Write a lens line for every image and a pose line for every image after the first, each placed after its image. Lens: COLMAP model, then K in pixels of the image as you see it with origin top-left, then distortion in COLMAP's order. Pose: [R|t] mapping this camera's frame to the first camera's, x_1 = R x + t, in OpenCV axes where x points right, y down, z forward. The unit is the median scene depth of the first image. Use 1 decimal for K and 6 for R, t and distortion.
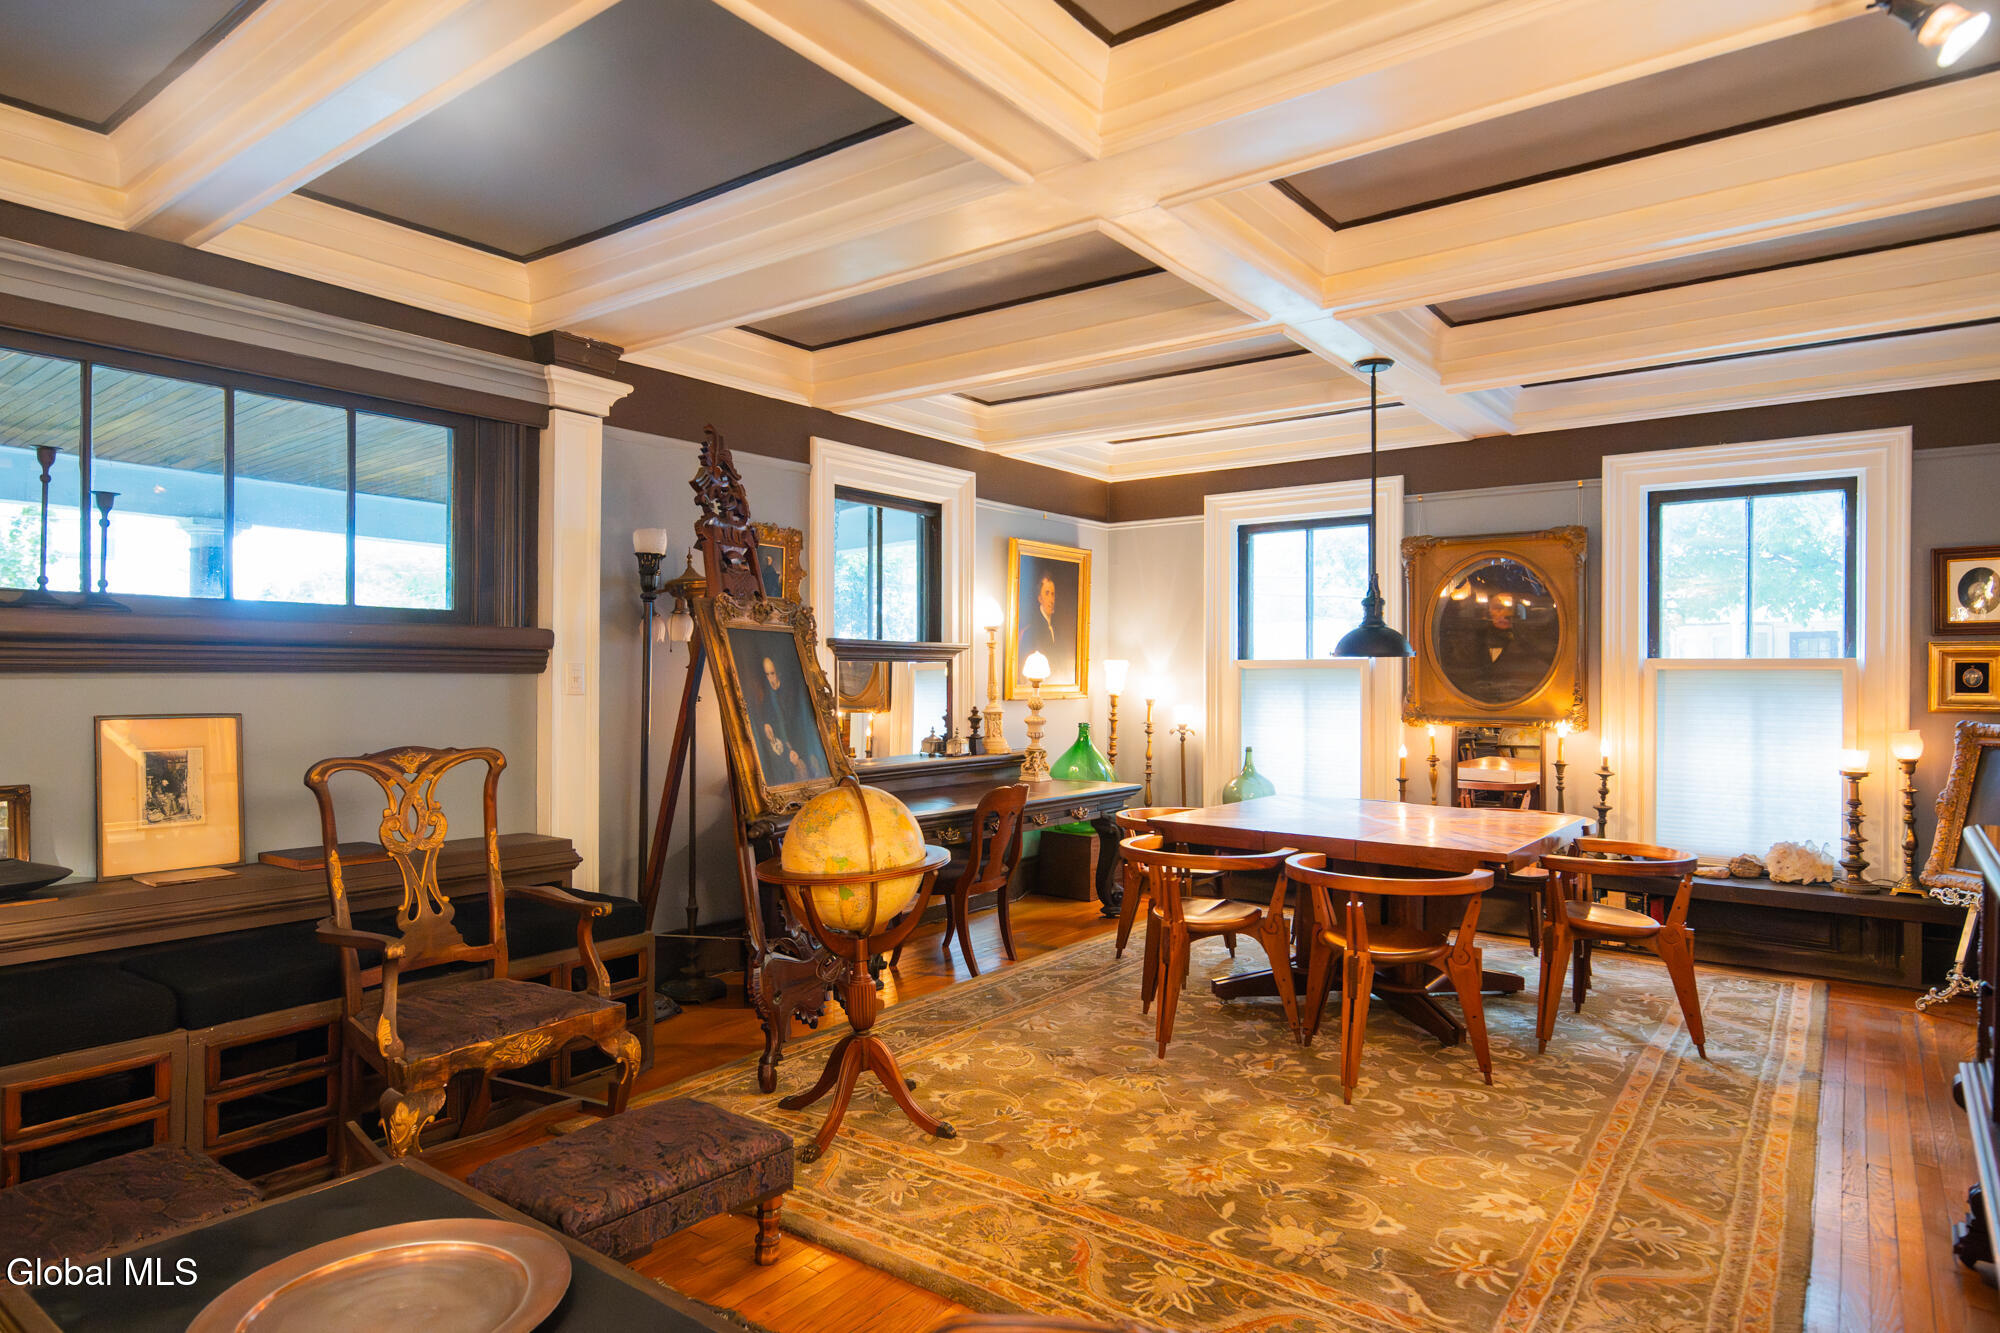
lens RADIAL K [[1146.4, 0, 997.9], [0, 1146.4, 674.1], [0, 0, 1]] dist [0.025936, -0.020633]
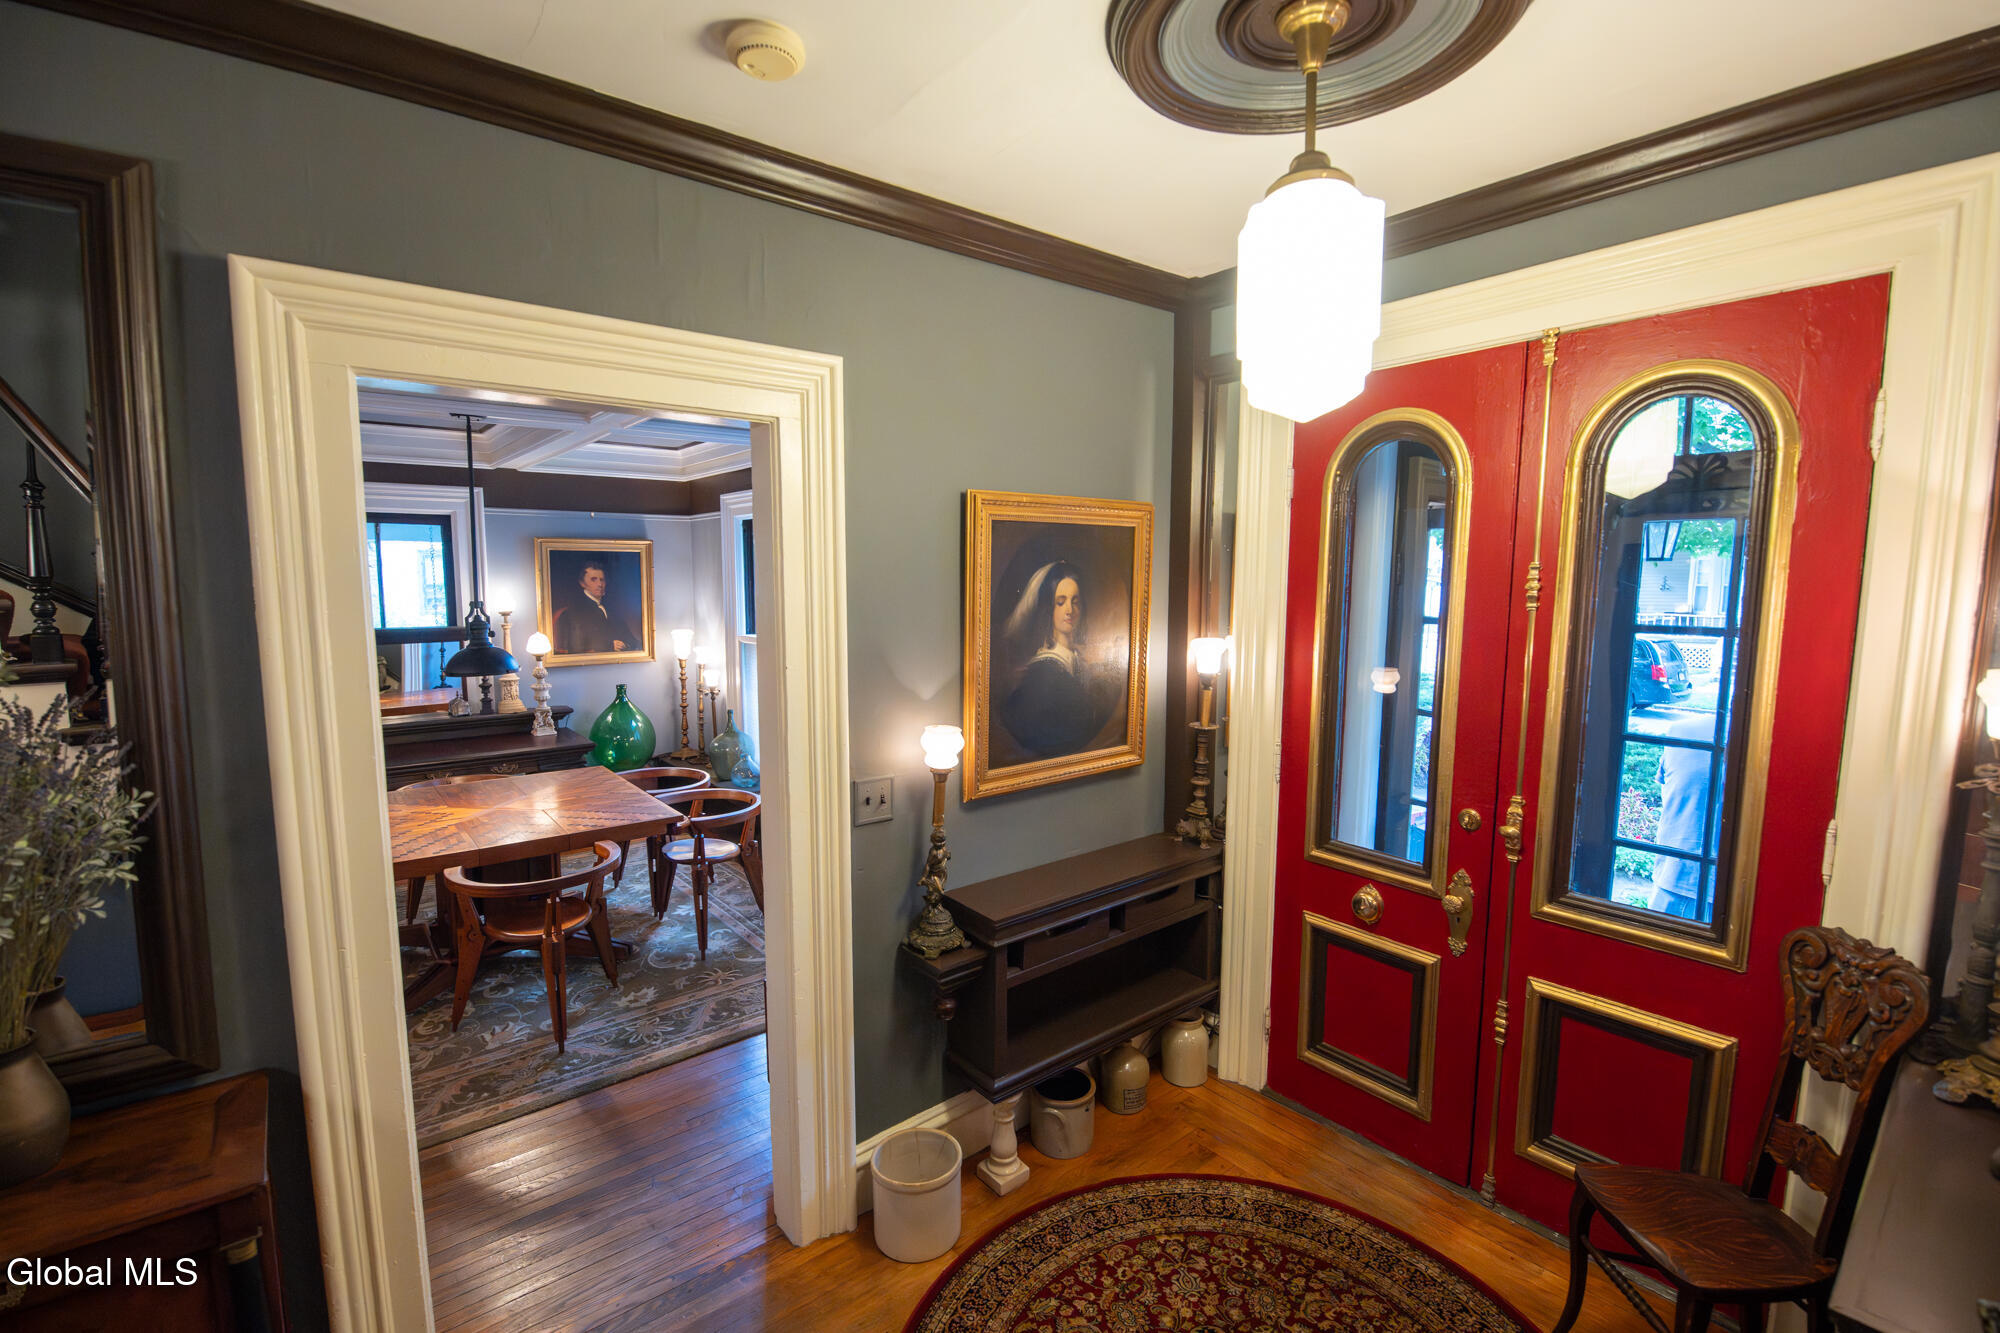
lens RADIAL K [[880.6, 0, 1000.0], [0, 880.6, 666.5], [0, 0, 1]] dist [-0.003675, -0.000571]
pose [[0.971386, 0.021538, -0.236527, 0.801862], [0.002980, 0.994696, 0.102817, -0.084557], [0.237487, -0.100580, 0.966170, 0.205657]]
